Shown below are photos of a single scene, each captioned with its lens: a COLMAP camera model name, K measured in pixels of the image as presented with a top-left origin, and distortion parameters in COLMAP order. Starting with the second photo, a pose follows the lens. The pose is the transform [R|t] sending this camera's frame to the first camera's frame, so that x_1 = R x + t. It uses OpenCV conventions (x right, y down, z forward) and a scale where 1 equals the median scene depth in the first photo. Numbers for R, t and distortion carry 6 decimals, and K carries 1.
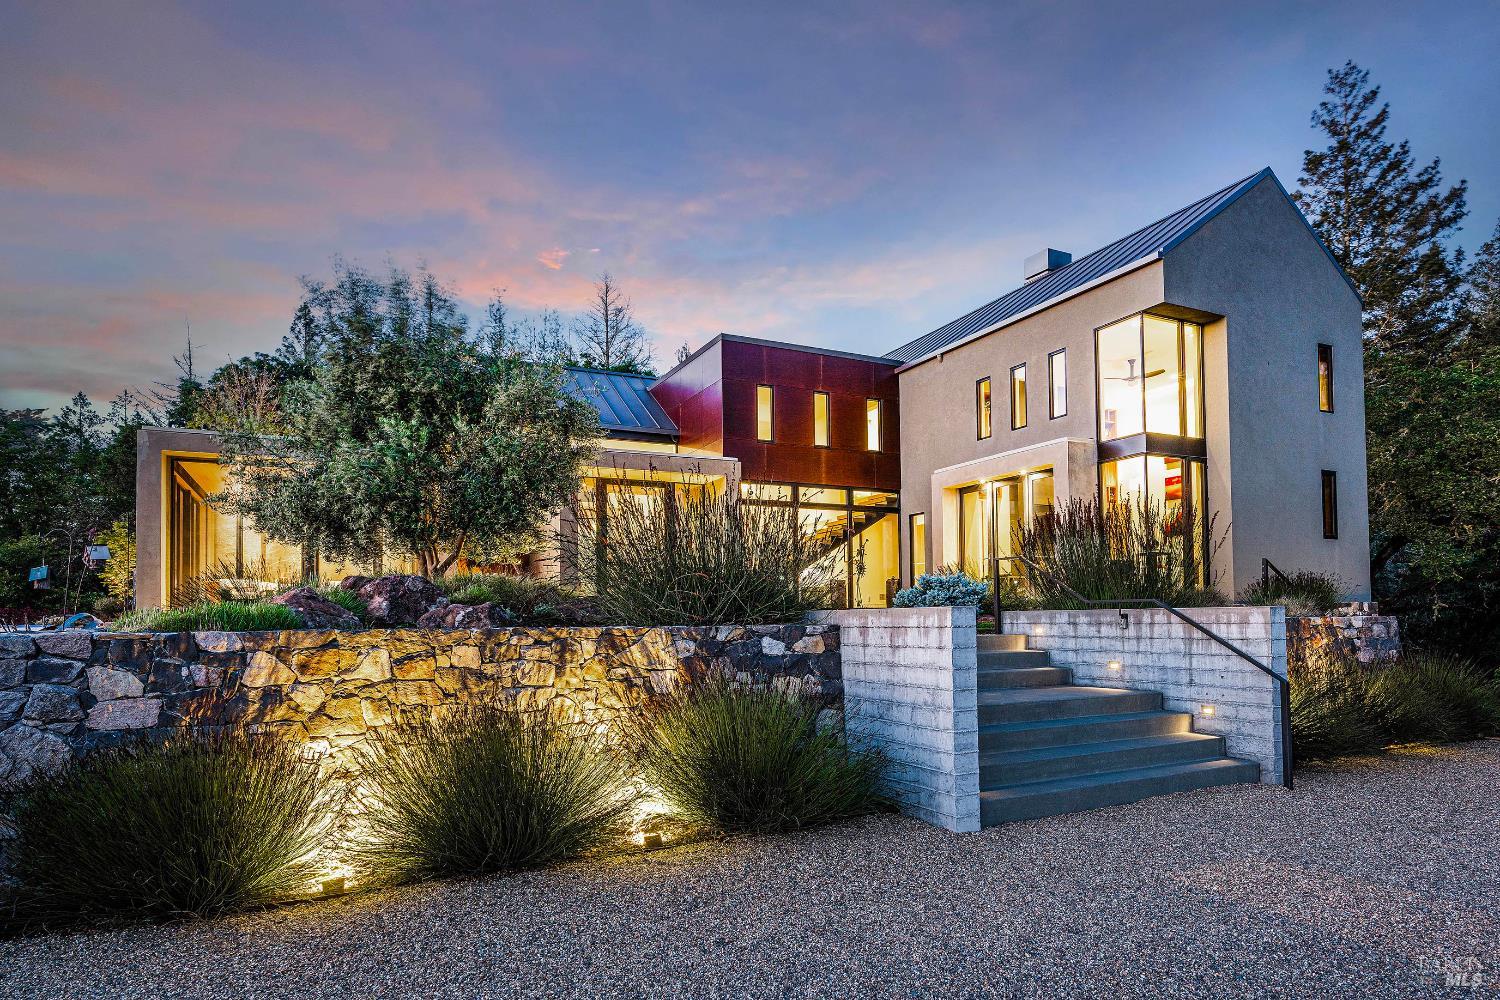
lens RADIAL K [[791.2, 0, 753.8], [0, 791.2, 578.7], [0, 0, 1]] dist [0.001393, 0.000124]
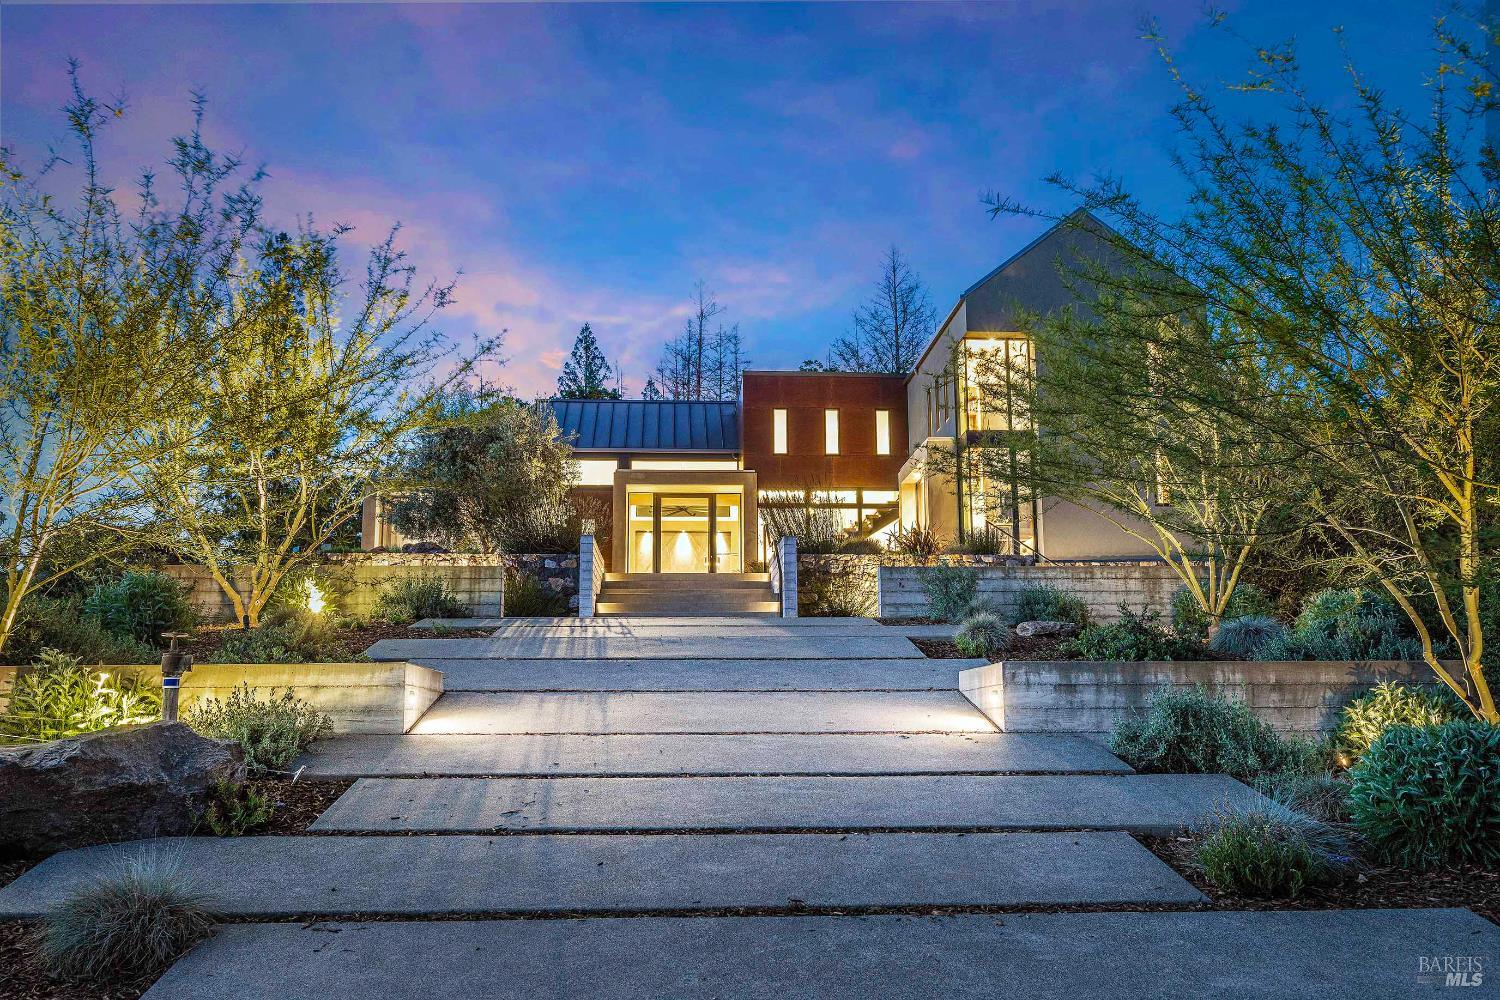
lens RADIAL K [[1293.9, 0, 750.0], [0, 1293.9, 500.0], [0, 0, 1]] dist [-0.003385, -0.000626]
pose [[0.899608, -0.058325, -0.432785, 0.803721], [0.002338, 0.991670, -0.128783, 0.144893], [0.436691, 0.114842, 0.892251, -0.749250]]
